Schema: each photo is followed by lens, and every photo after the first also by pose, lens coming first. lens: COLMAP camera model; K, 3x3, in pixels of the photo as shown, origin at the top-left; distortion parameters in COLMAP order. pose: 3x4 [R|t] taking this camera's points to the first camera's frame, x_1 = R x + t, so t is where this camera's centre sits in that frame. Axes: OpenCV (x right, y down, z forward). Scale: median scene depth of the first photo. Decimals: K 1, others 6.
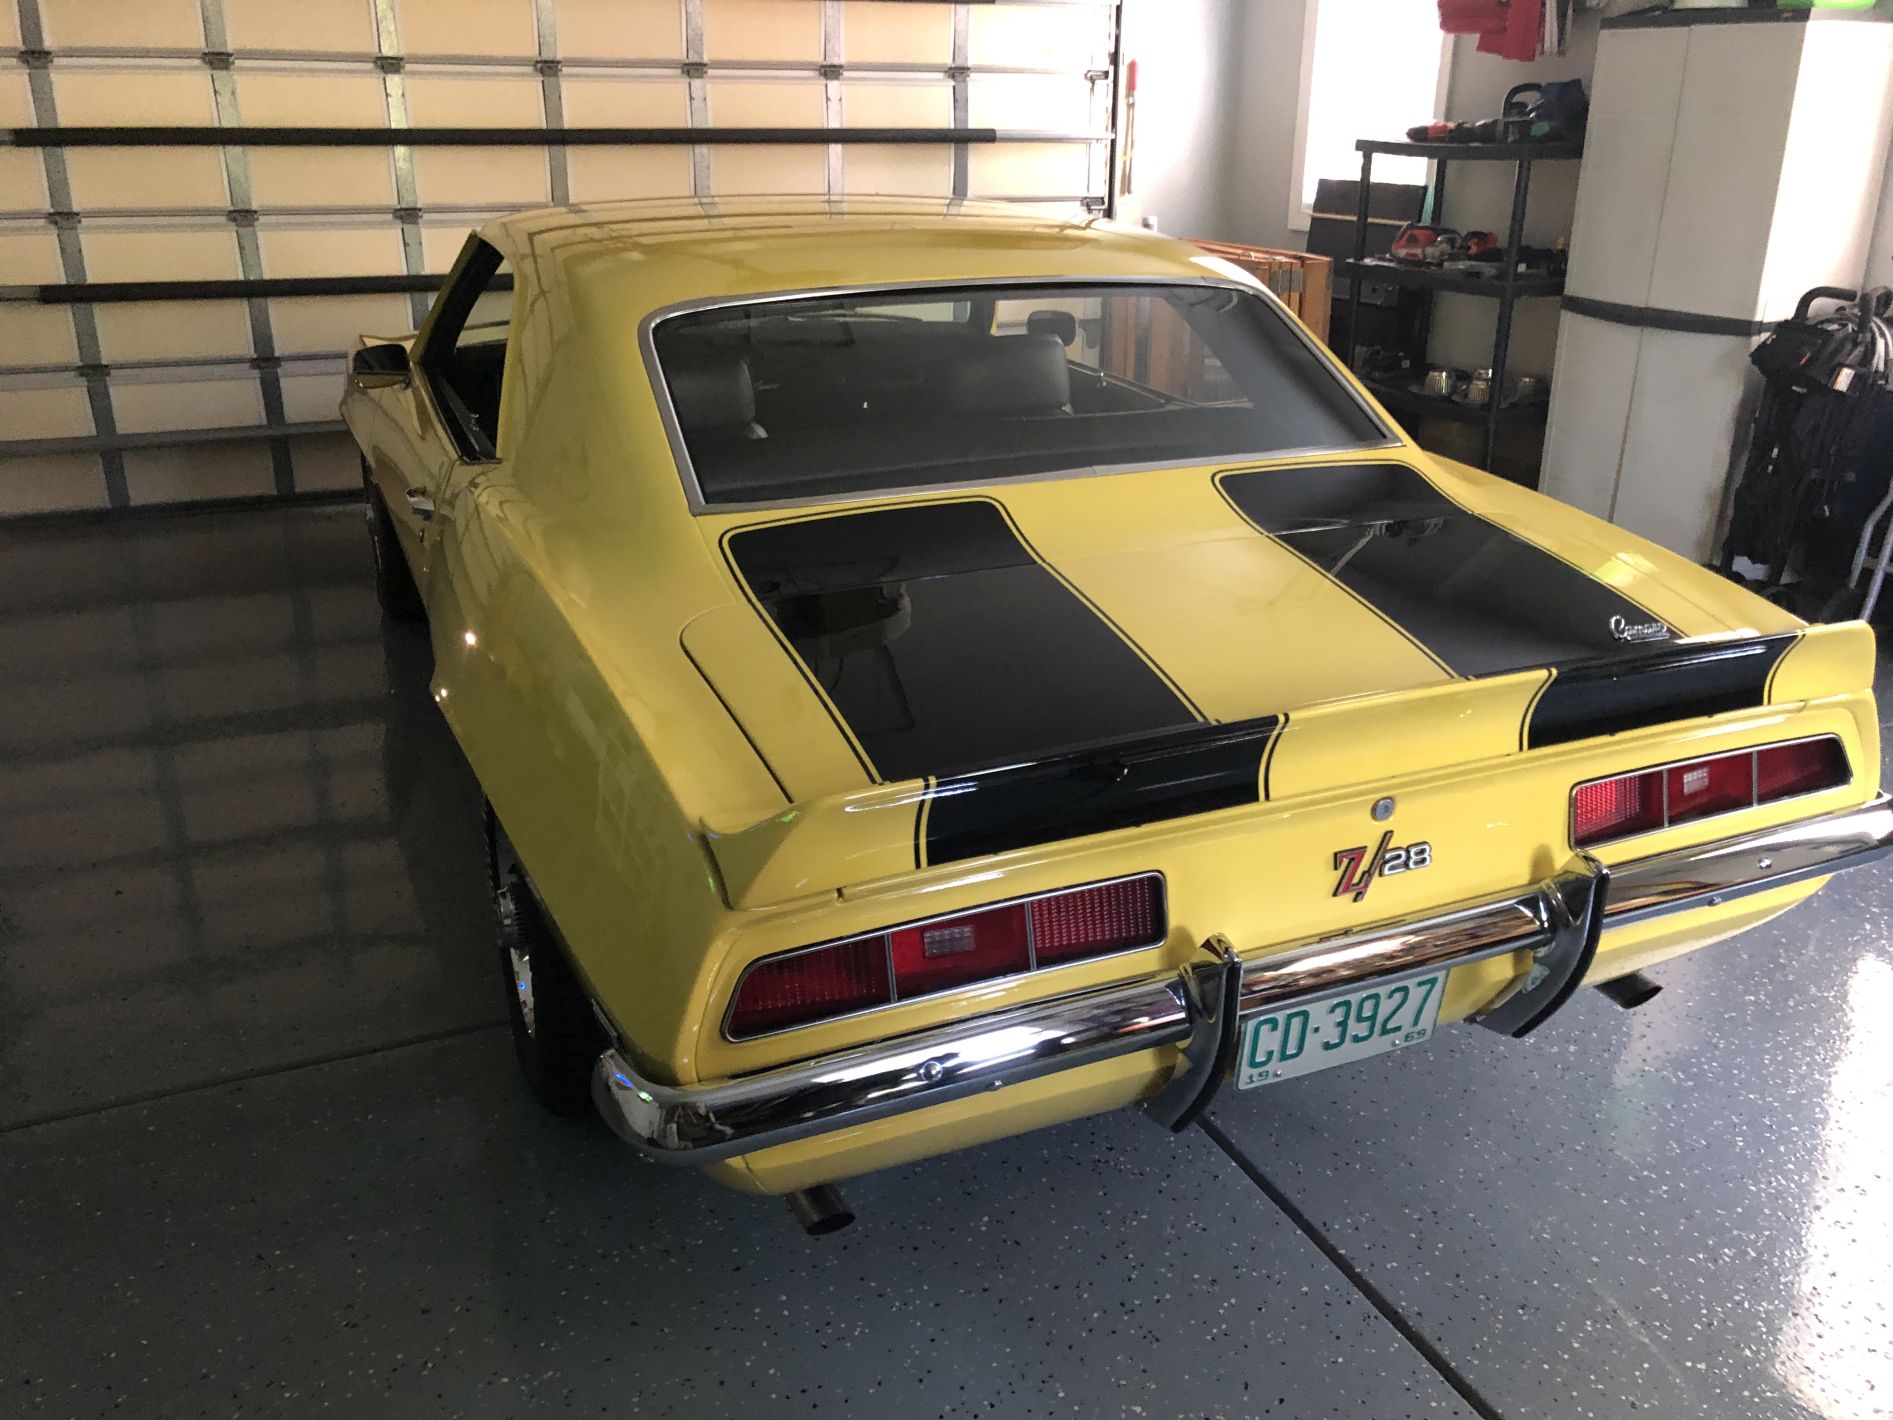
lens RADIAL K [[1550.9, 0, 962.2], [0, 1550.9, 694.0], [0, 0, 1]] dist [0.044655, -0.042589]
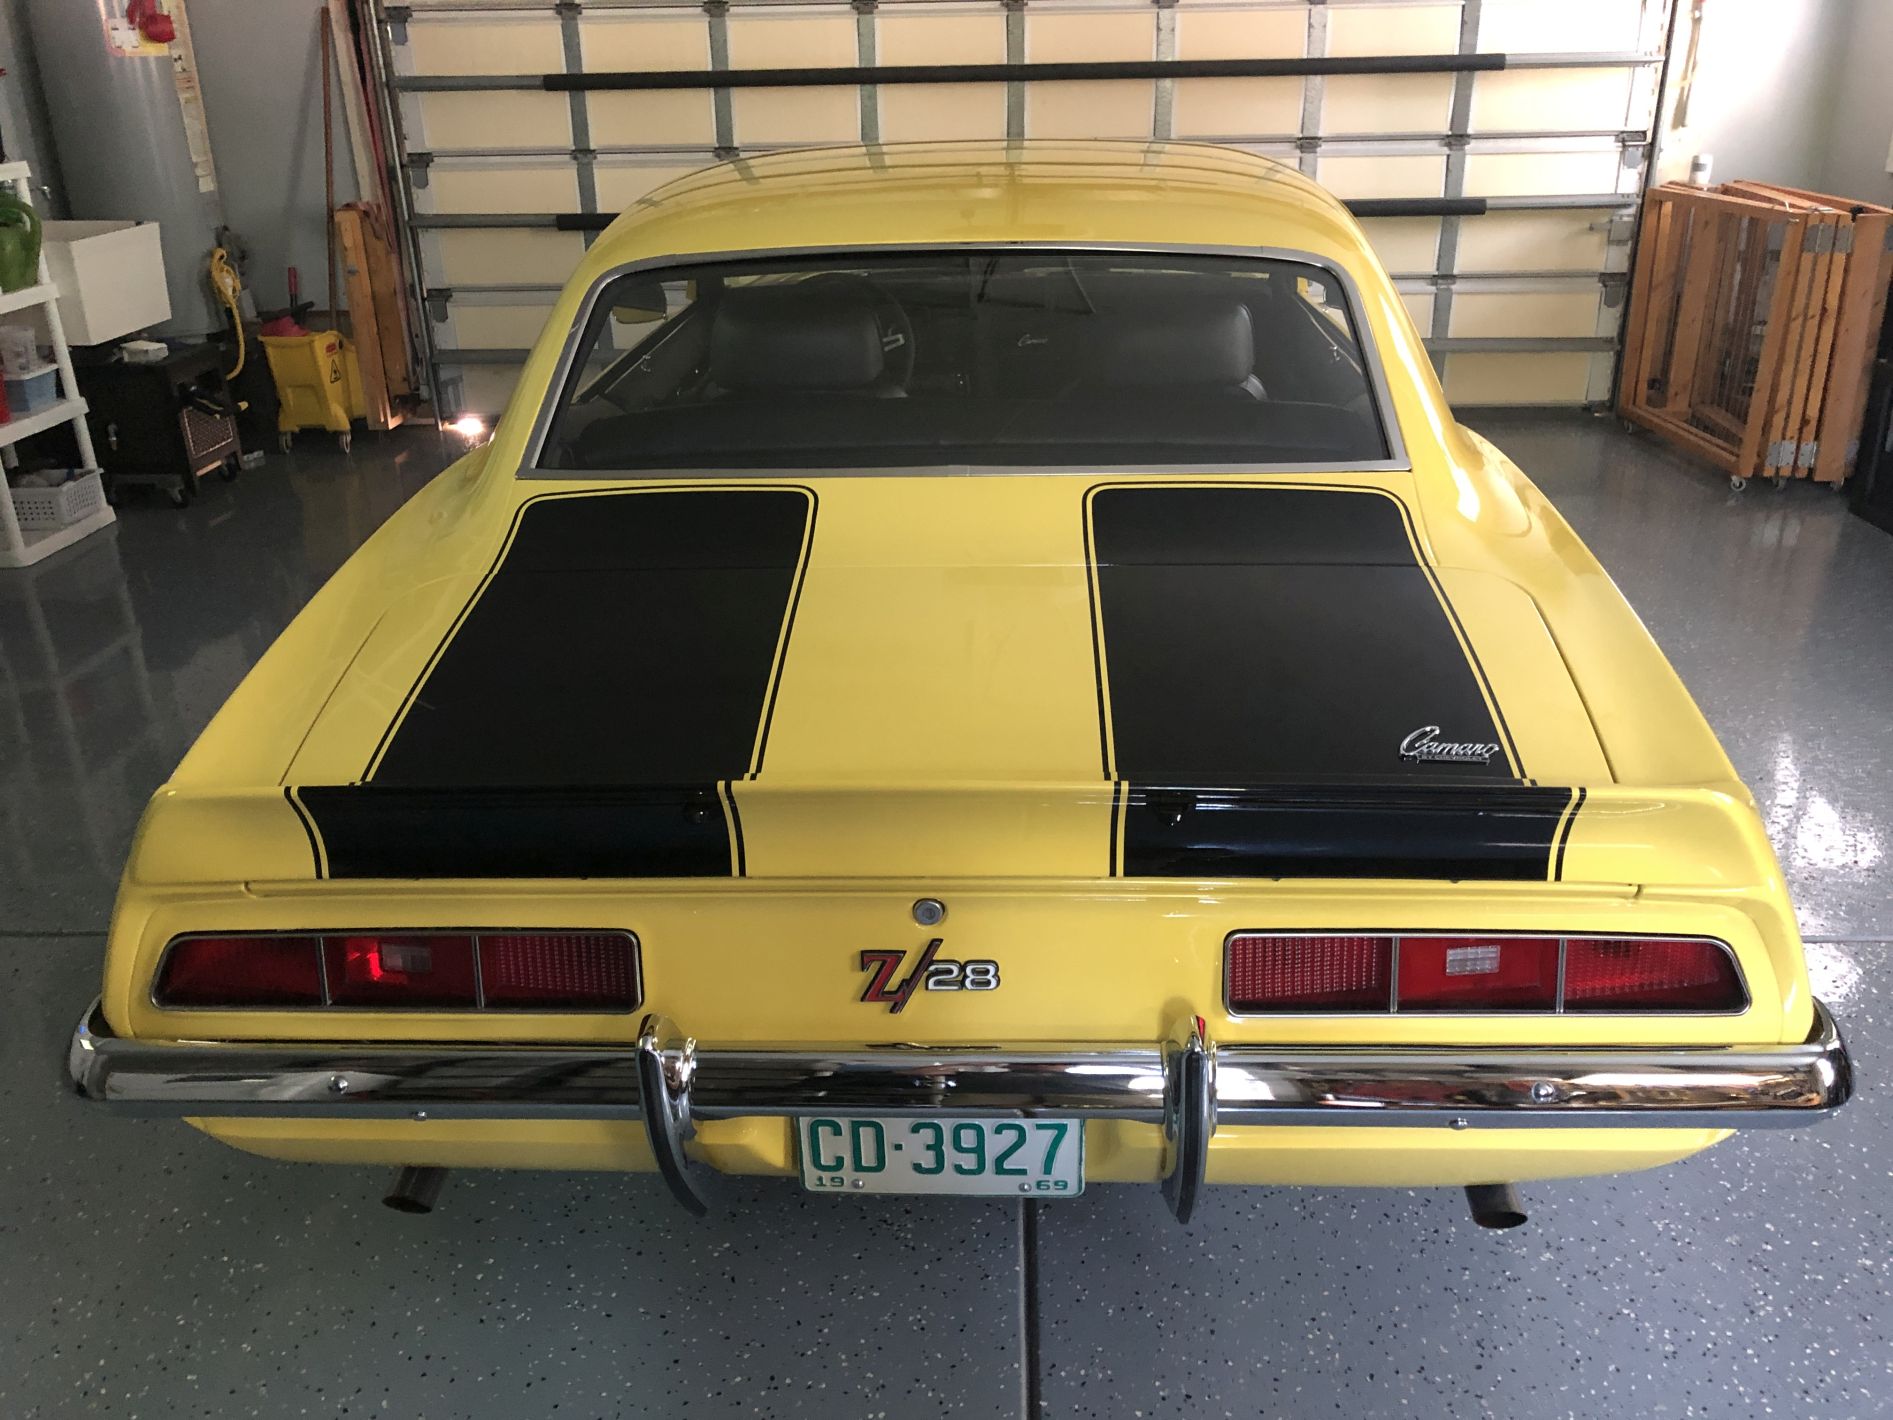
lens RADIAL K [[1550.9, 0, 959.3], [0, 1550.9, 726.3], [0, 0, 1]] dist [0.044655, -0.042589]
pose [[0.898056, 0.158275, -0.410419, 0.238277], [-0.134169, 0.987124, 0.087094, -0.038460], [0.418919, -0.023150, 0.907728, 0.100234]]
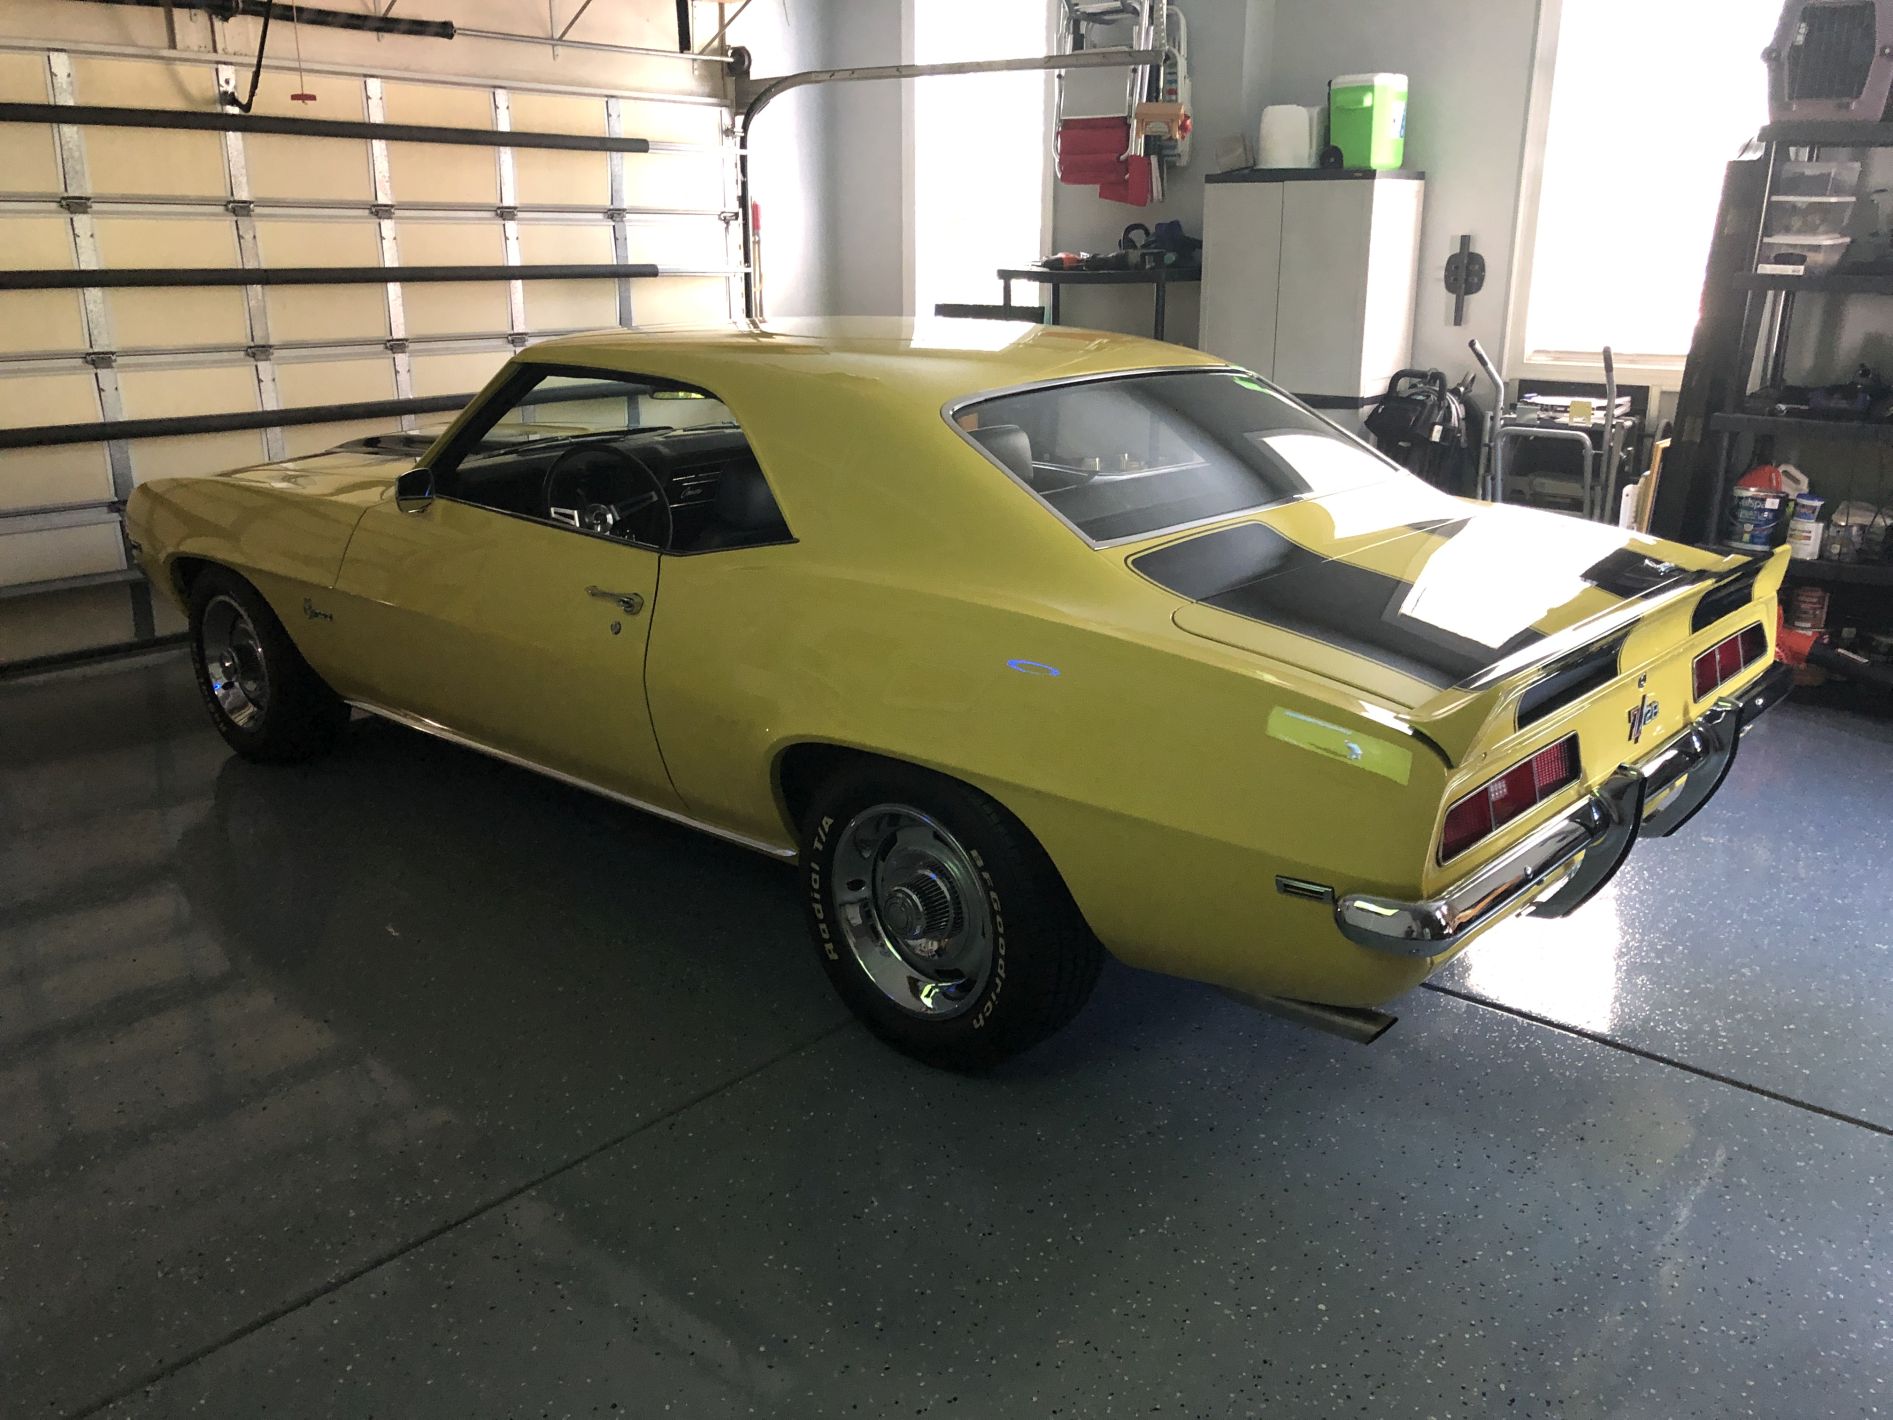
lens RADIAL K [[1550.9, 0, 947.3], [0, 1550.9, 696.0], [0, 0, 1]] dist [0.044655, -0.042589]
pose [[0.909793, -0.123014, 0.396414, -0.375367], [0.153664, 0.987034, -0.046374, 0.021407], [-0.385570, 0.103105, 0.916900, -0.056820]]
